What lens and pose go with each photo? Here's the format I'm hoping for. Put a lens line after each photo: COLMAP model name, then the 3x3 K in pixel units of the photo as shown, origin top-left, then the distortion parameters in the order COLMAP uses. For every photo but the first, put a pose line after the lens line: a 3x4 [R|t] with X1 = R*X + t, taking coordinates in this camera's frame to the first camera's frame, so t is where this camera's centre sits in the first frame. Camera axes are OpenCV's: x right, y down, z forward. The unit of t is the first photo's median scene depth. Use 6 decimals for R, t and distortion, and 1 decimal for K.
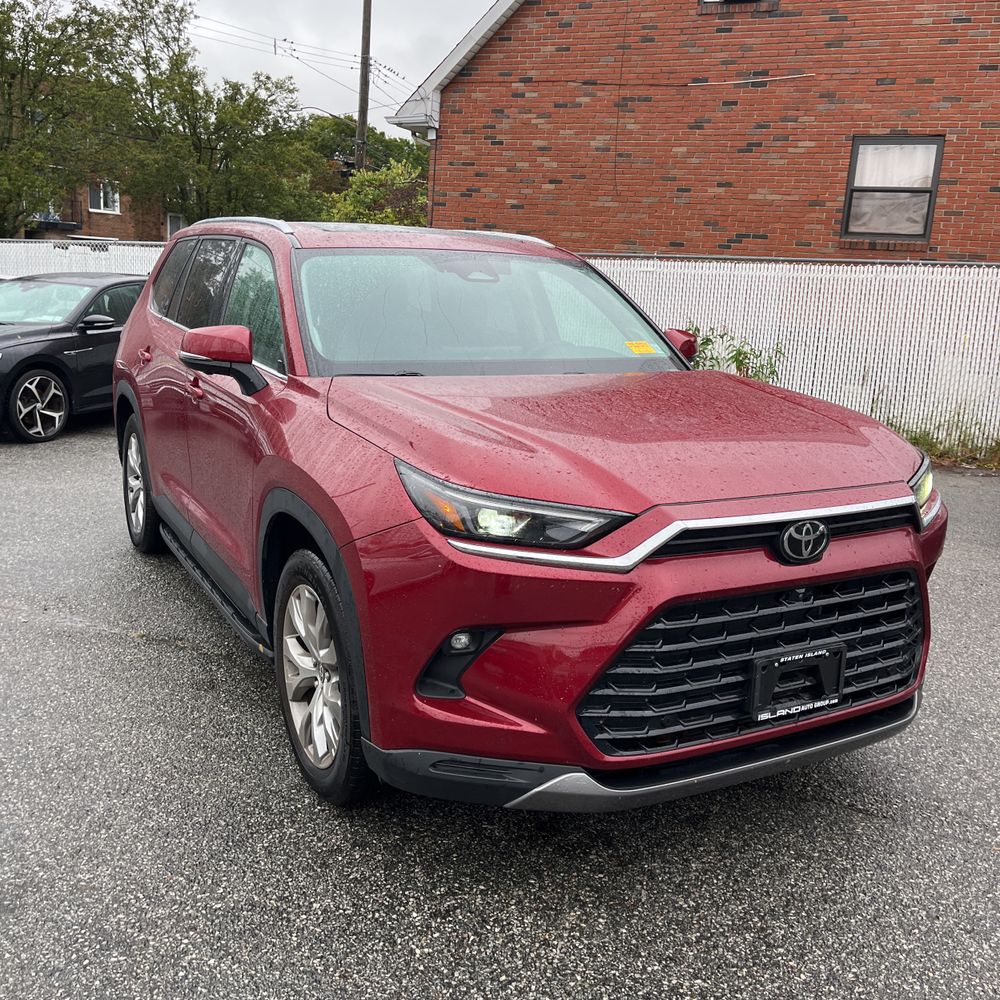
lens RADIAL K [[1019.9, 0, 502.7], [0, 1019.9, 494.5], [0, 0, 1]] dist [0.024503, 0.000000]
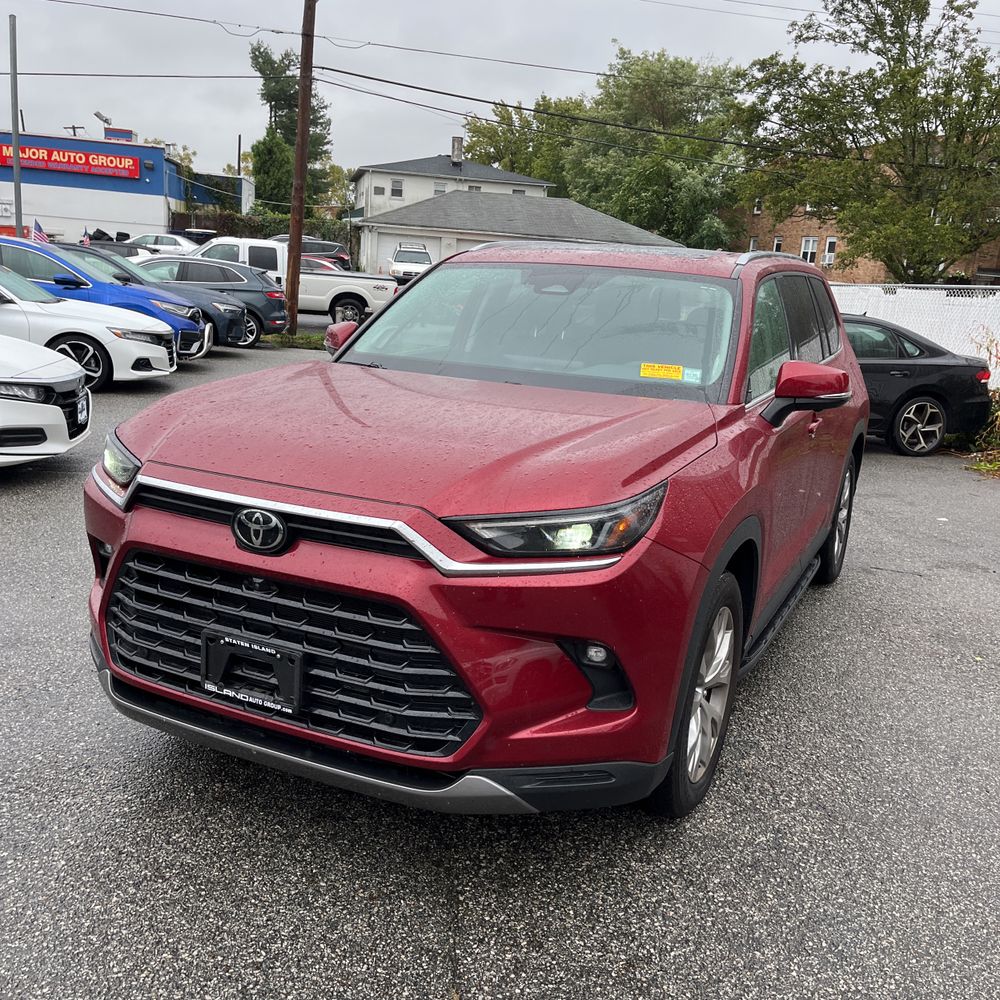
lens RADIAL K [[1019.9, 0, 497.3], [0, 1019.9, 508.9], [0, 0, 1]] dist [0.024503, 0.000000]
pose [[0.575636, 0.179700, -0.797716, 1.097046], [-0.209517, 0.975400, 0.068538, -0.082605], [0.790409, 0.127682, 0.599125, 0.527515]]
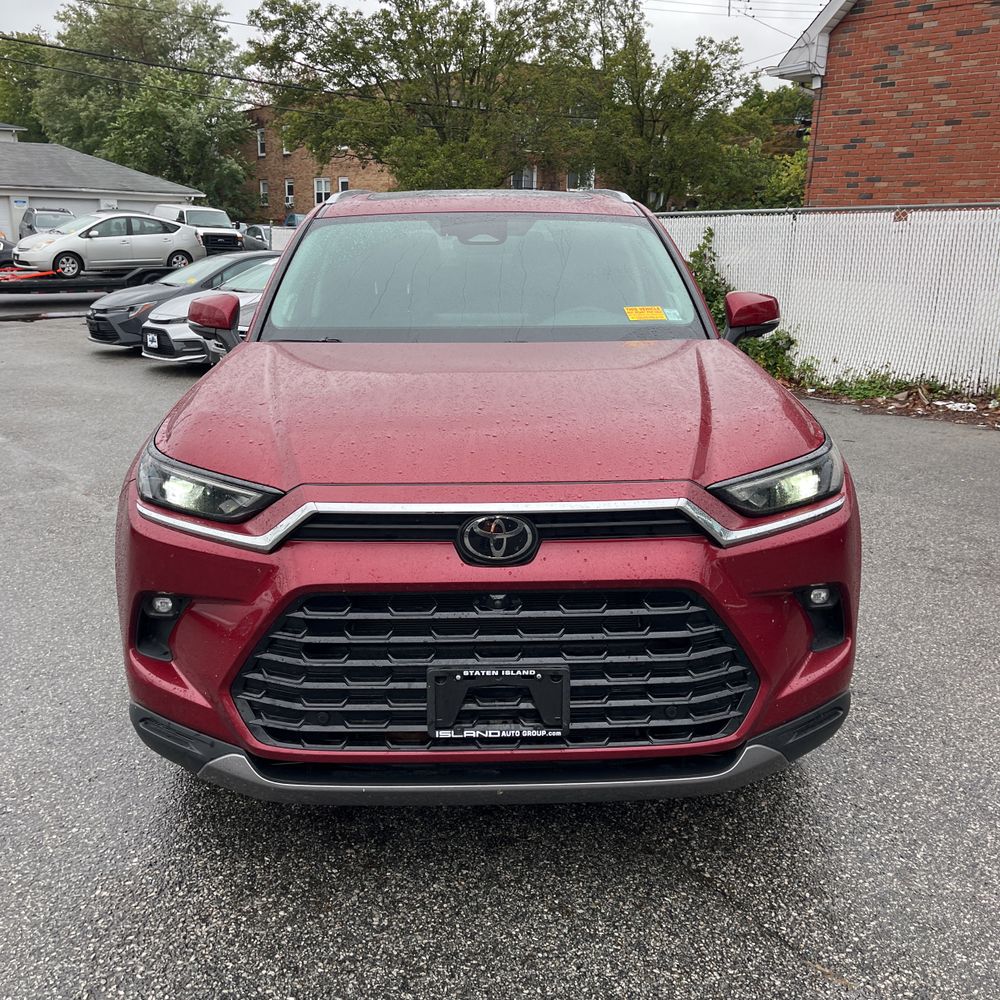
lens RADIAL K [[1019.9, 0, 497.4], [0, 1019.9, 493.9], [0, 0, 1]] dist [0.024503, 0.000000]
pose [[0.886442, 0.076079, -0.456544, 0.613109], [-0.063308, 0.997057, 0.043231, -0.026323], [0.458490, -0.009419, 0.888650, 0.219856]]
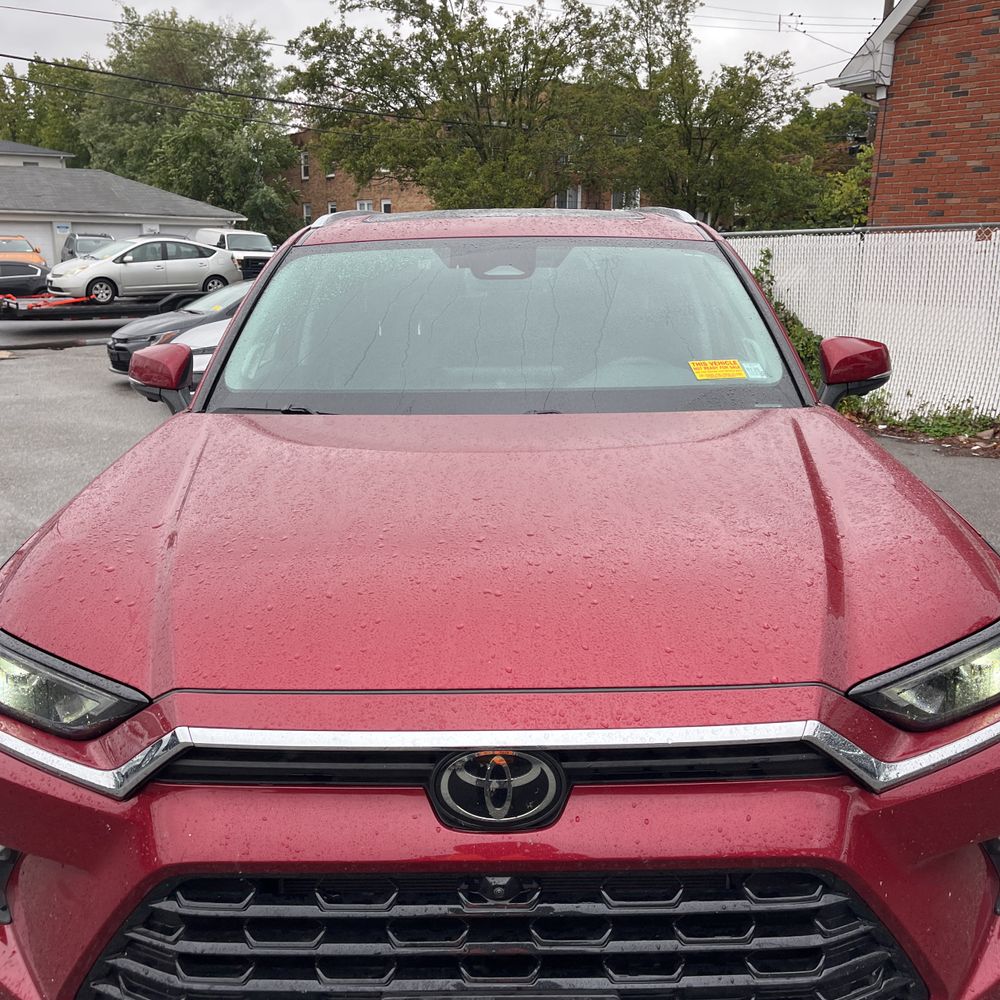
lens RADIAL K [[1019.9, 0, 508.5], [0, 1019.9, 487.3], [0, 0, 1]] dist [0.024503, 0.000000]
pose [[0.870837, 0.064727, -0.487292, 0.483606], [-0.062981, 0.997815, 0.019986, -0.102464], [0.487521, 0.013286, 0.873010, 0.503485]]
